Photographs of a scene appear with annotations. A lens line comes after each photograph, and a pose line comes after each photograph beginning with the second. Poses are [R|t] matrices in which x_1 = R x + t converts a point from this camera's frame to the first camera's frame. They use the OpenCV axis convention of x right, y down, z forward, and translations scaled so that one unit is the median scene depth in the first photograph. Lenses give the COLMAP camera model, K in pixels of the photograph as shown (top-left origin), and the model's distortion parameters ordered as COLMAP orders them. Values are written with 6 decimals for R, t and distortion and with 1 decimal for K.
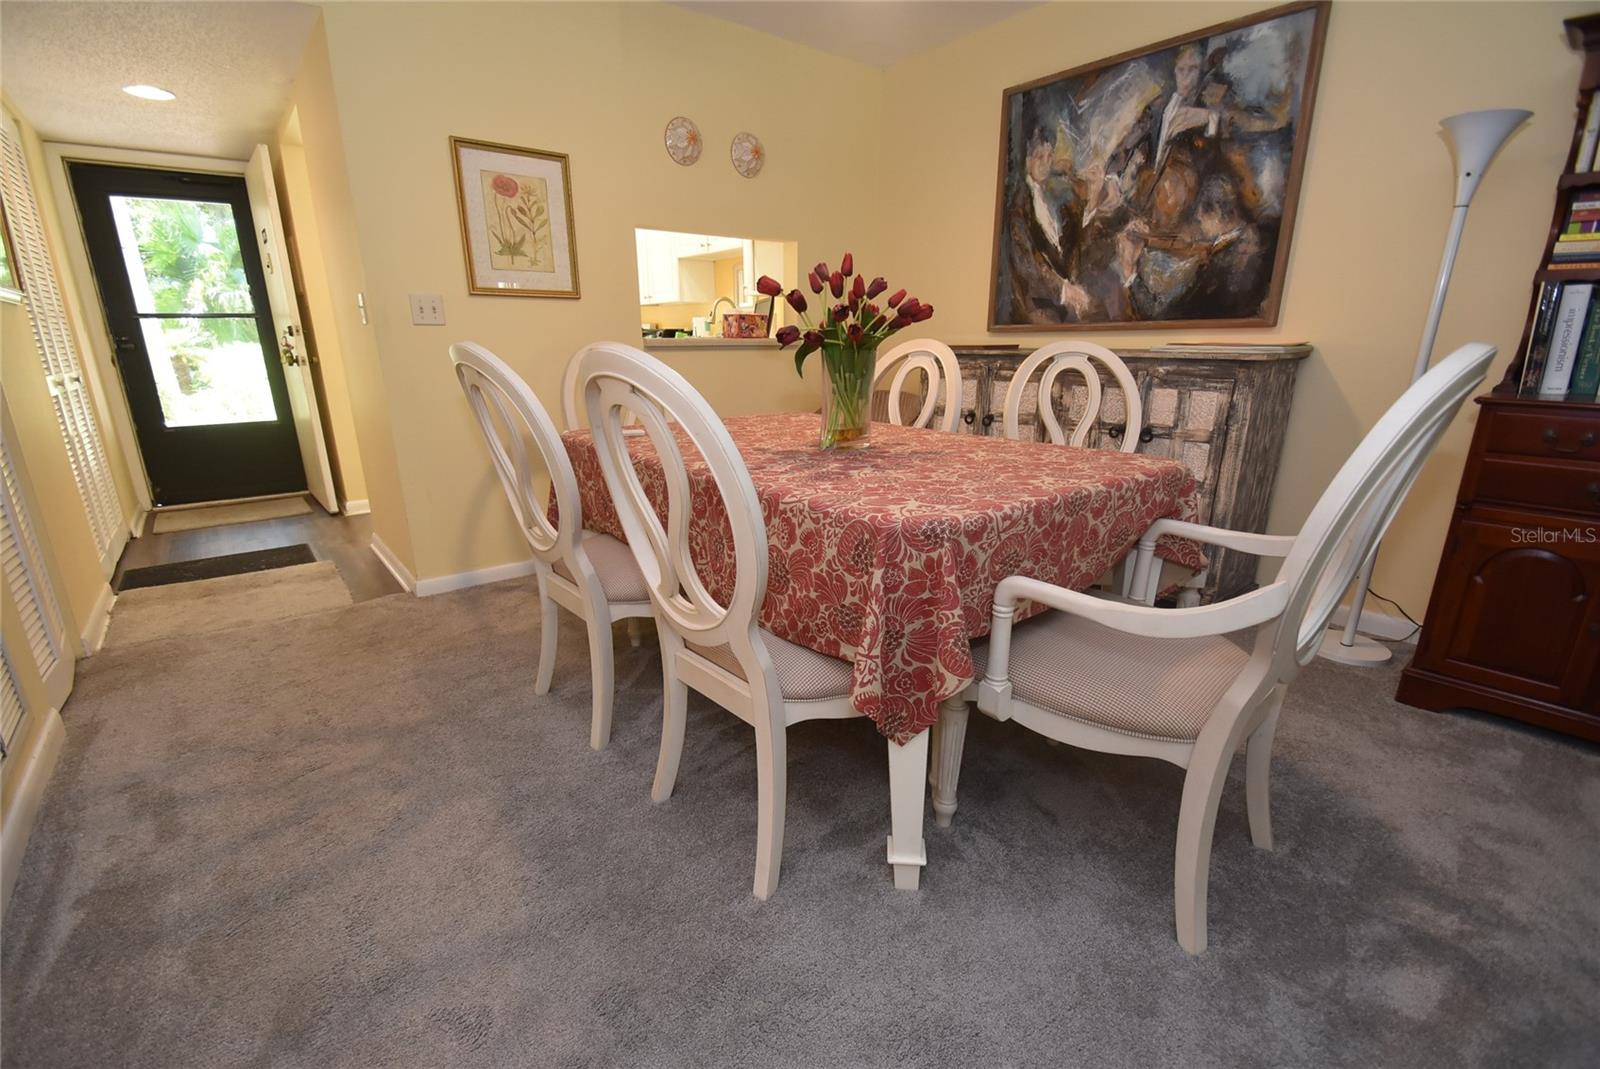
lens RADIAL K [[699.9, 0, 785.8], [0, 699.9, 553.1], [0, 0, 1]] dist [0.025656, -0.024265]
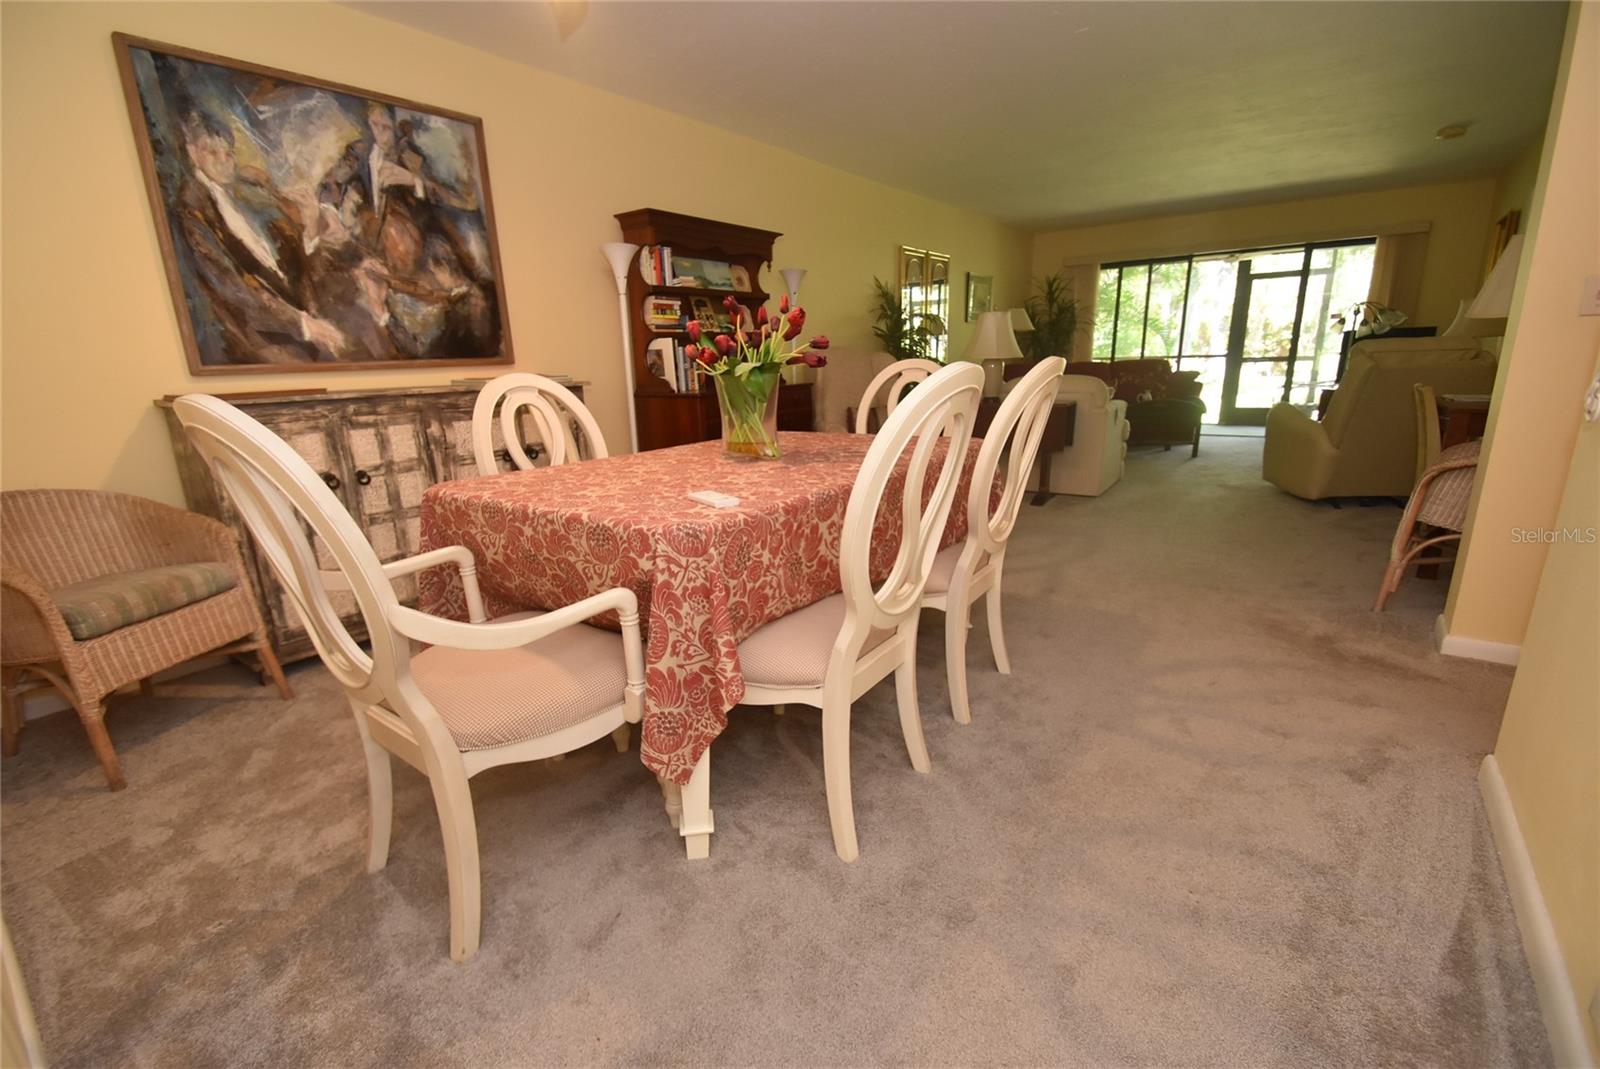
lens RADIAL K [[699.9, 0, 785.8], [0, 699.9, 553.1], [0, 0, 1]] dist [0.025656, -0.024265]
pose [[-0.234959, -0.247344, 0.940008, -0.681029], [0.317982, 0.894309, 0.314800, -0.234332], [-0.918521, 0.372871, -0.131475, 0.762144]]
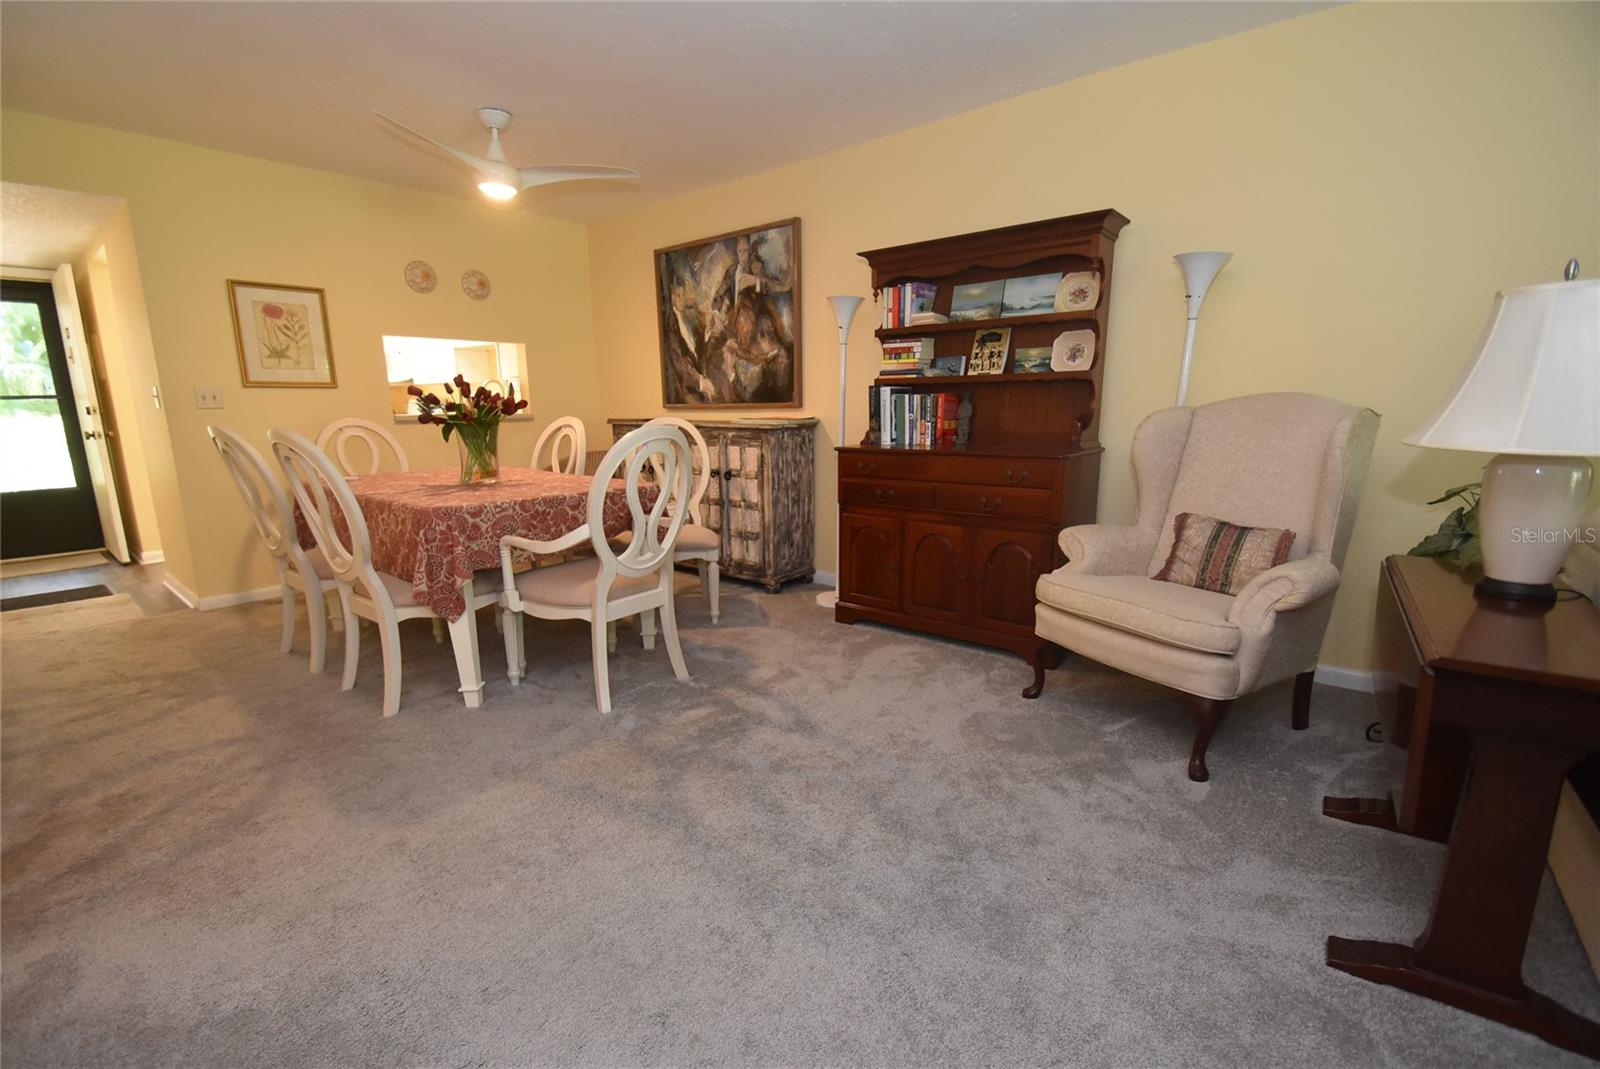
lens RADIAL K [[699.9, 0, 785.8], [0, 699.9, 553.1], [0, 0, 1]] dist [0.025656, -0.024265]
pose [[0.982667, -0.043001, 0.180326, 0.323819], [0.058482, 0.994962, -0.081427, 0.128618], [-0.175916, 0.090562, 0.980231, -0.497378]]
